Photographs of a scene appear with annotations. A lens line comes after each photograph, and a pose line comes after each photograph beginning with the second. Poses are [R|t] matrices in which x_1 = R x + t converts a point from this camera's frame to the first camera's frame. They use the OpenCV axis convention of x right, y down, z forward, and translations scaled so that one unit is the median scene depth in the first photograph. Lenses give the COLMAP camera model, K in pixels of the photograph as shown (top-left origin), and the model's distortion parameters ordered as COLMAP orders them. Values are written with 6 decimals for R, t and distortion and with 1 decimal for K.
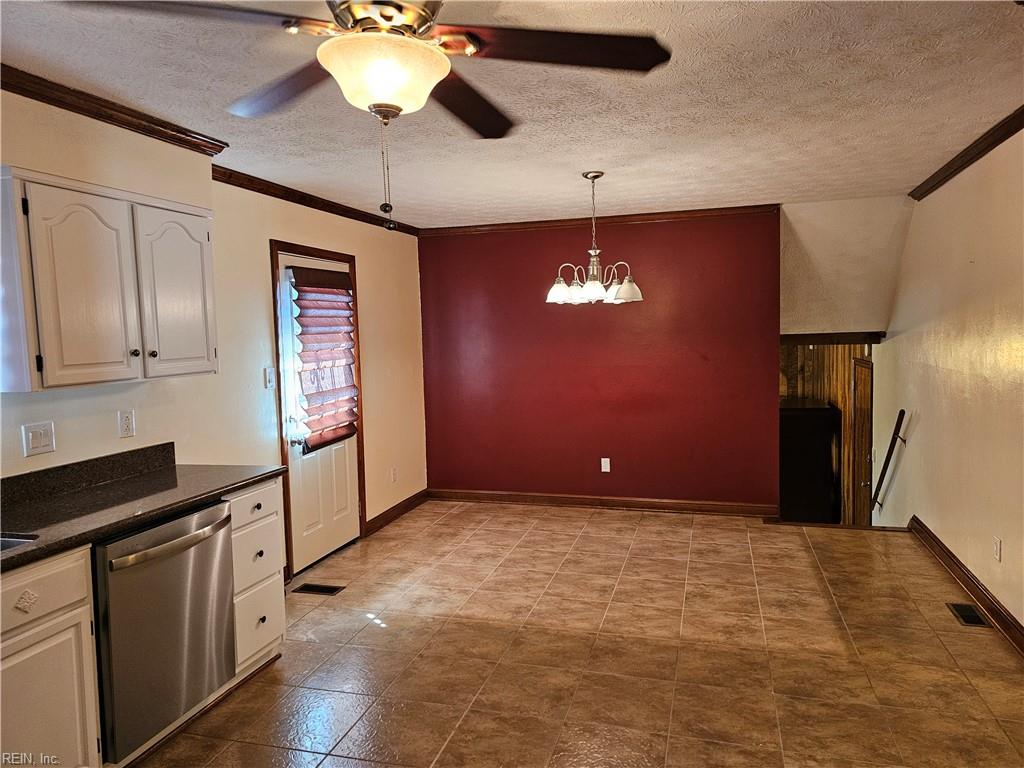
lens RADIAL K [[677.0, 0, 520.5], [0, 677.0, 378.1], [0, 0, 1]] dist [0.052350, -0.040055]
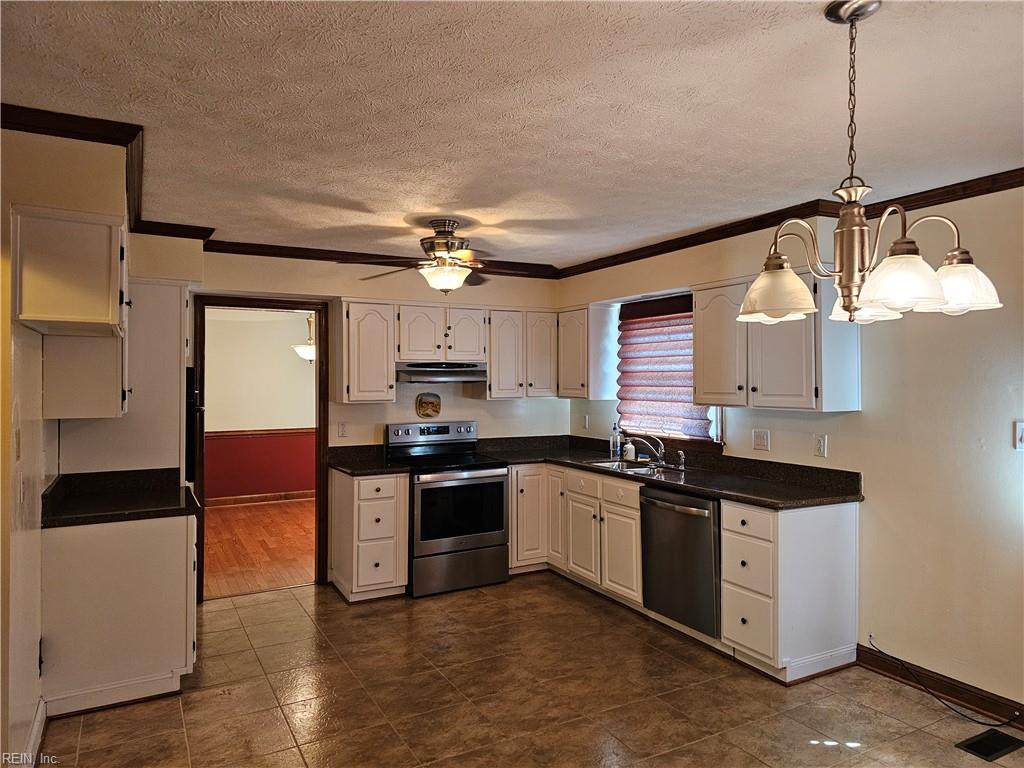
lens RADIAL K [[677.0, 0, 520.5], [0, 677.0, 378.1], [0, 0, 1]] dist [0.052350, -0.040055]
pose [[-0.696577, 0.029438, -0.716878, 0.754648], [-0.029900, 0.997099, 0.069999, -0.137947], [0.716859, 0.070194, -0.693676, 1.595661]]
